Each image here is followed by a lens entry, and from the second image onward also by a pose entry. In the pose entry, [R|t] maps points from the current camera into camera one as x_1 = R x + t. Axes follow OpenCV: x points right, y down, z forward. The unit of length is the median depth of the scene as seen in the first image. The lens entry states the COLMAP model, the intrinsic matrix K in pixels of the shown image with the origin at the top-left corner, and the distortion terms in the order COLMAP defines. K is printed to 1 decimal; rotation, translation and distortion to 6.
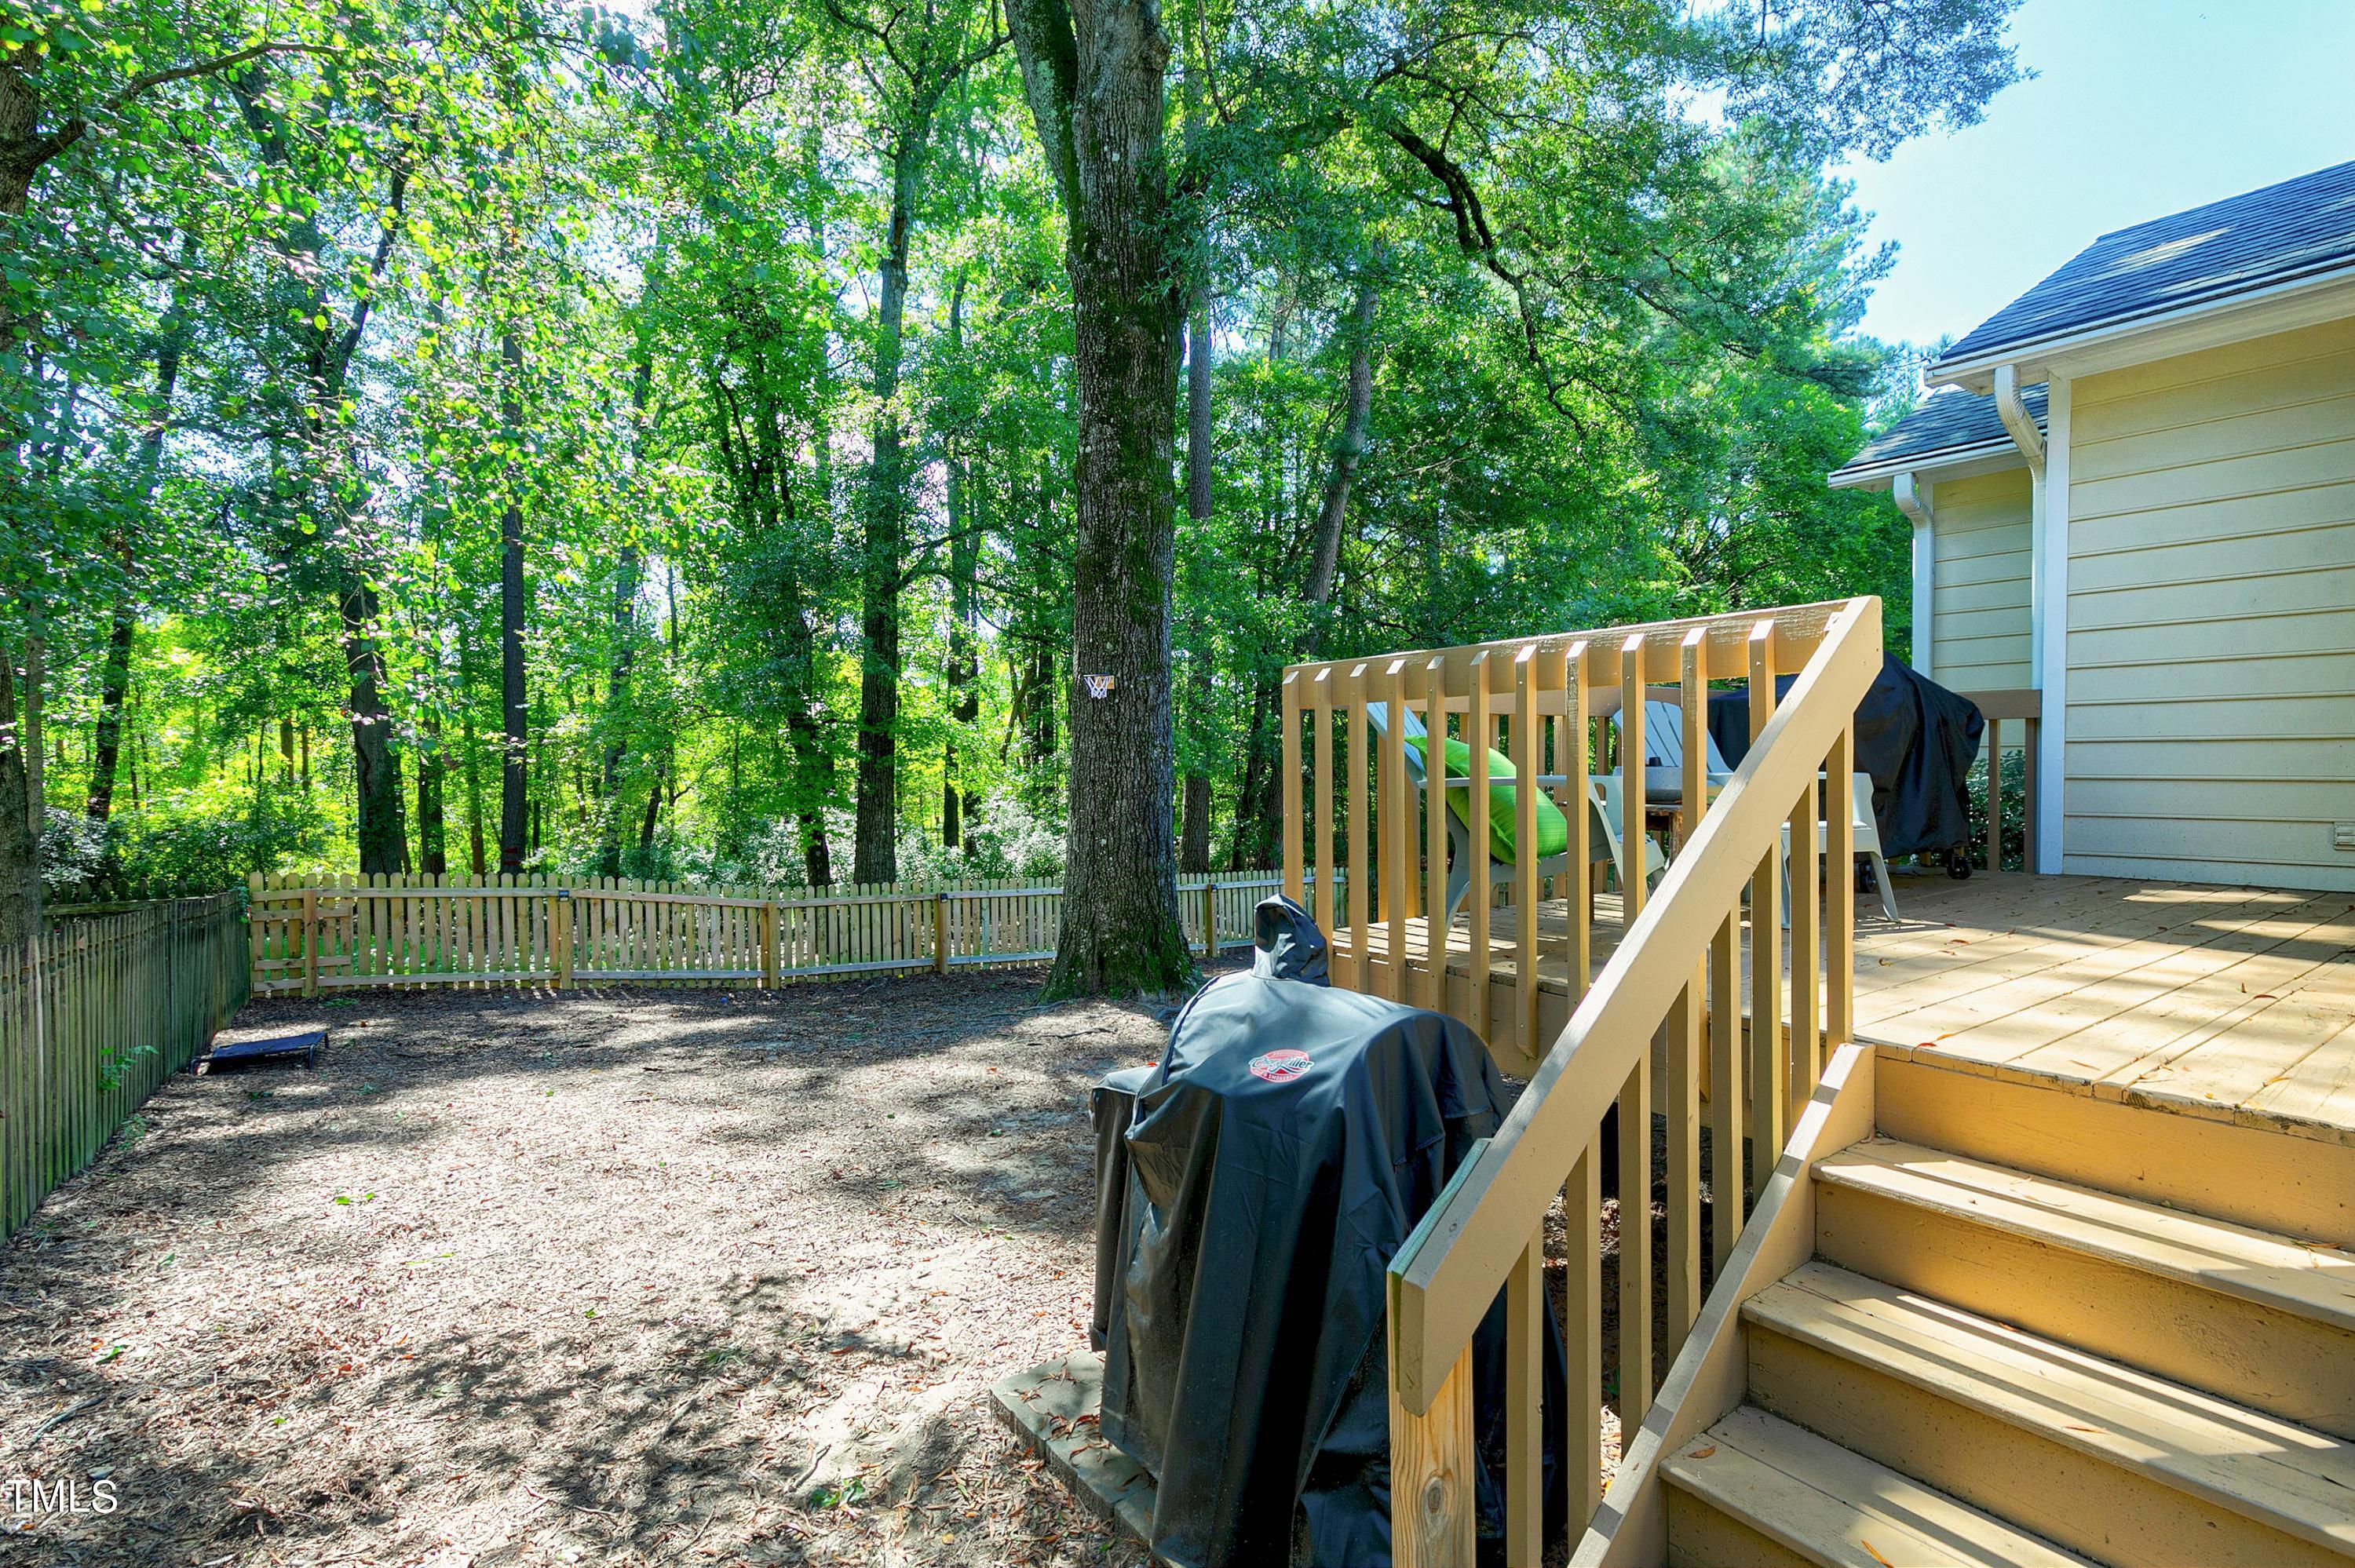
lens RADIAL K [[1076.7, 0, 1169.9], [0, 1076.7, 780.7], [0, 0, 1]] dist [0.004320, -0.000084]
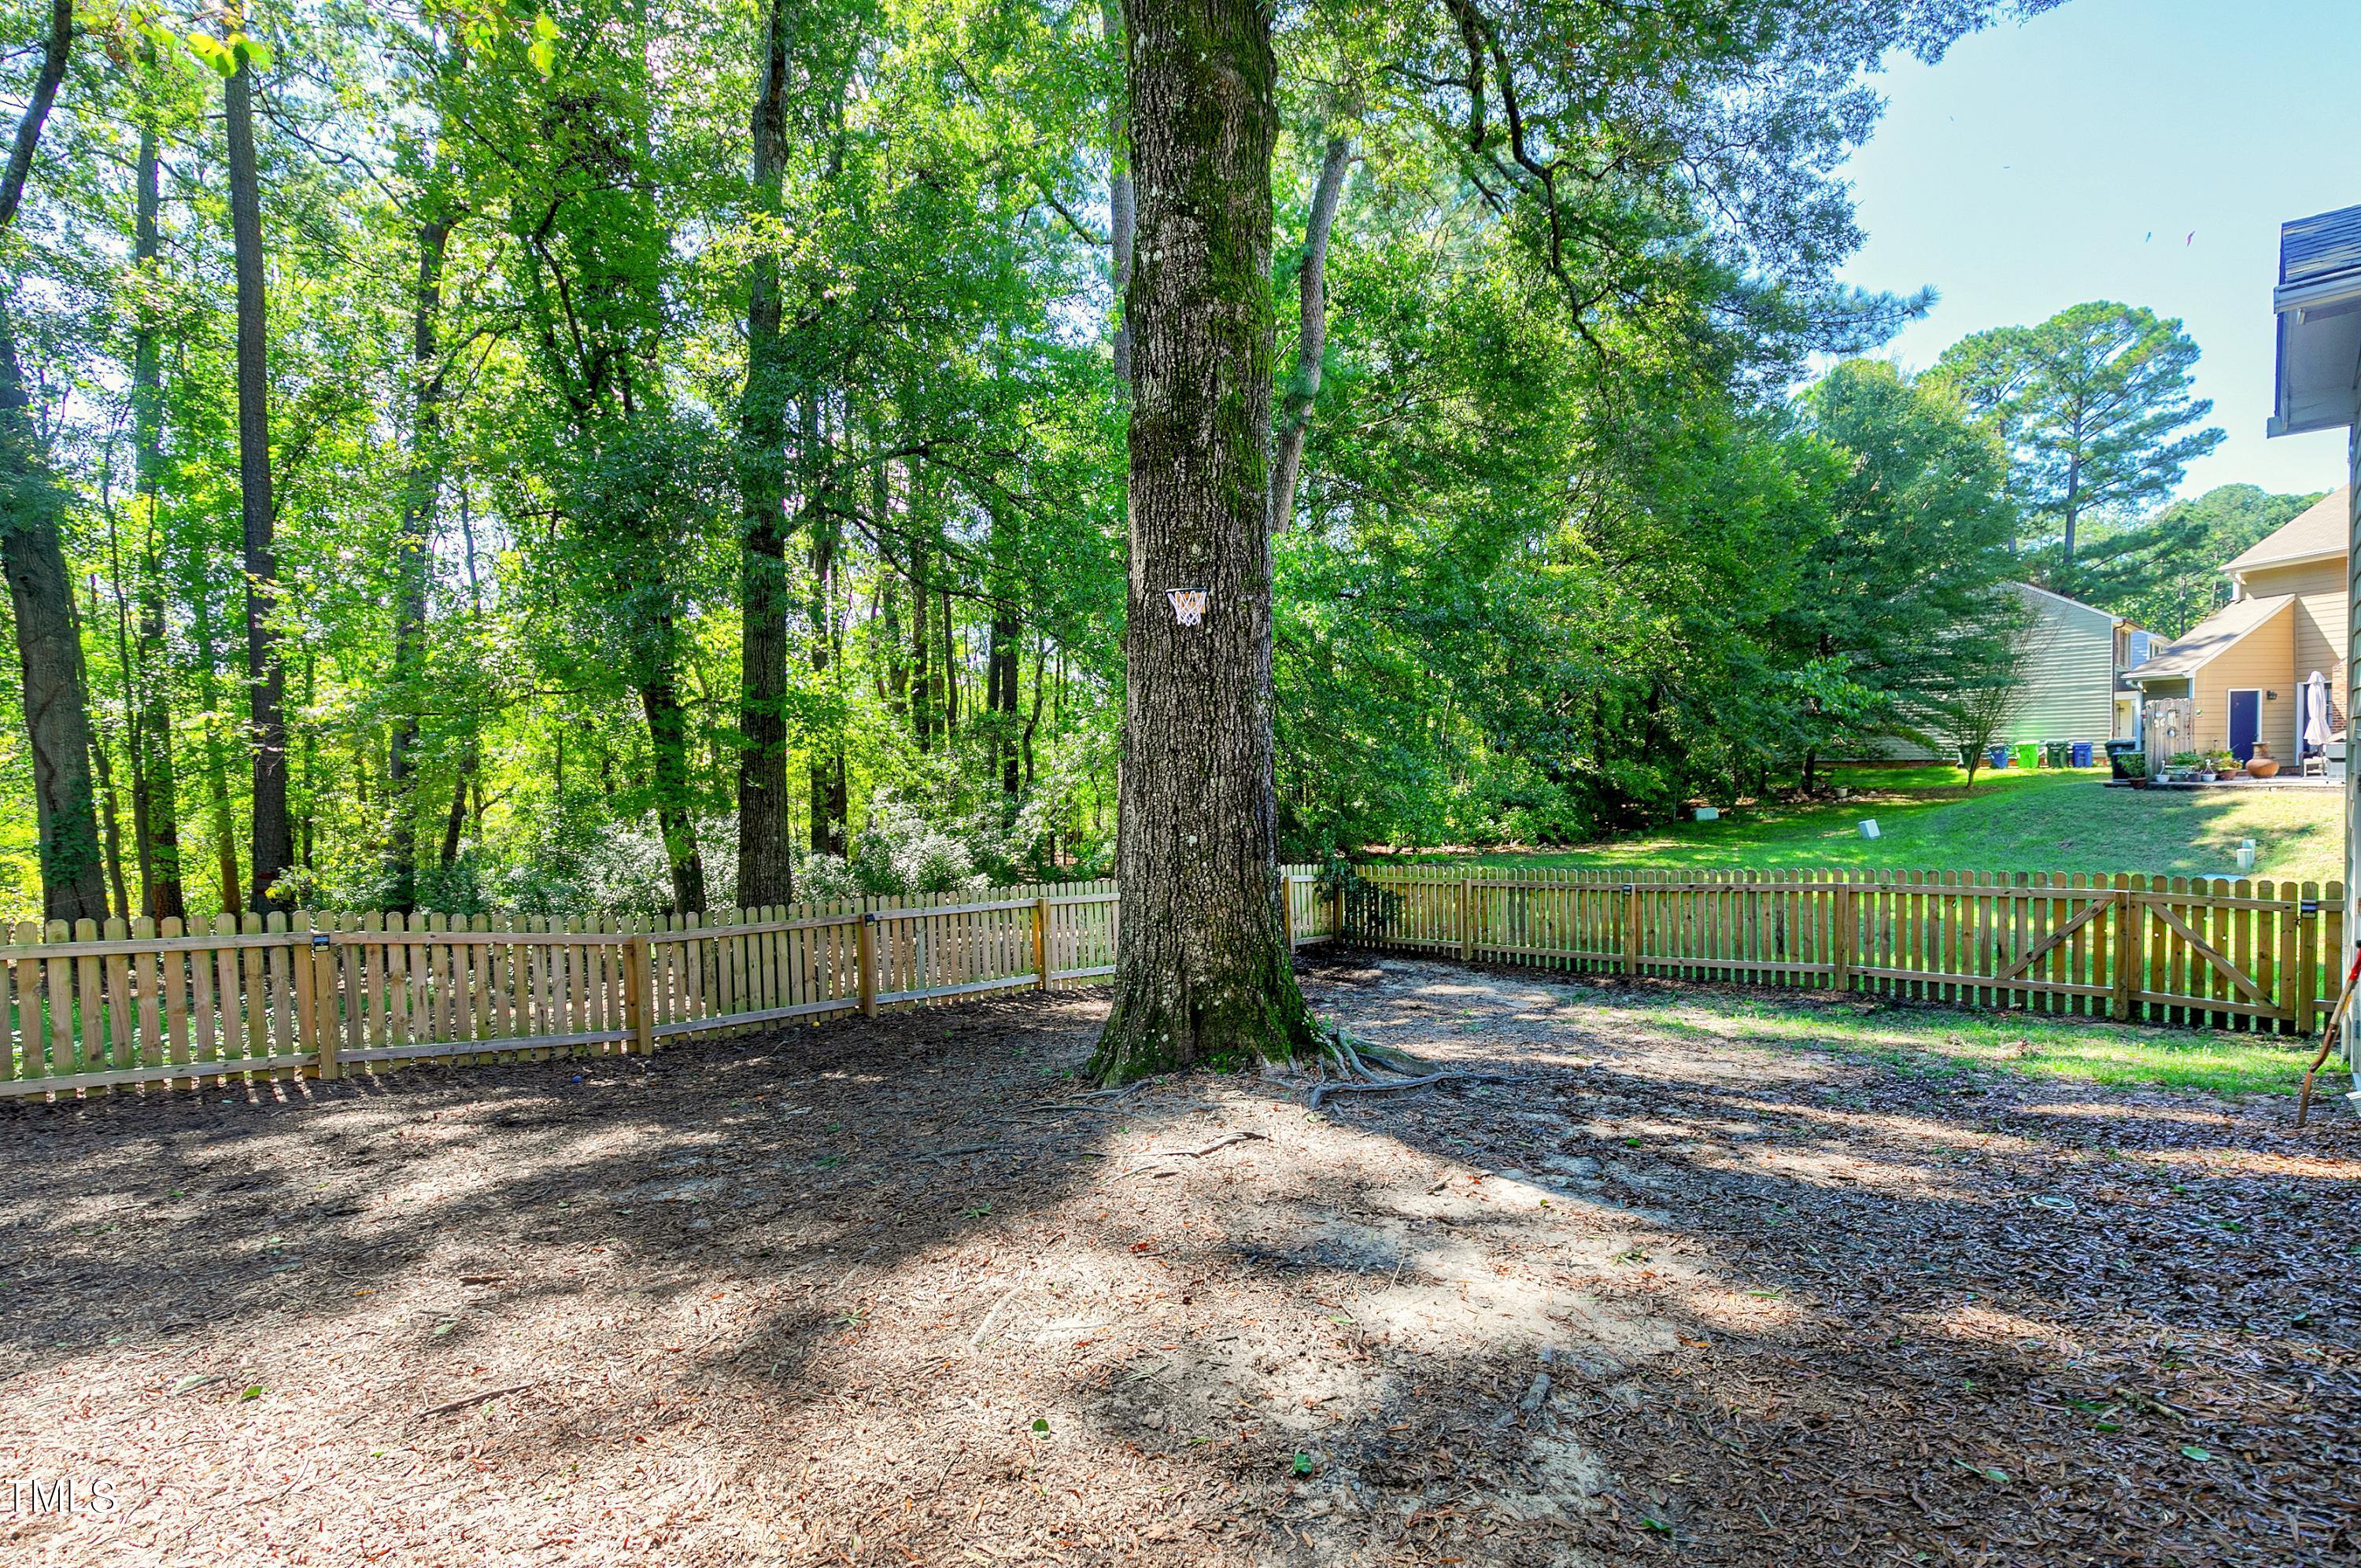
lens RADIAL K [[1079.8, 0, 1192.8], [0, 1079.8, 790.7], [0, 0, 1]] dist [0.004973, 0.000415]
pose [[0.988312, -0.020650, 0.151041, -0.103695], [0.019157, 0.999752, 0.011334, 0.011551], [-0.151238, -0.008308, 0.988463, 0.209110]]
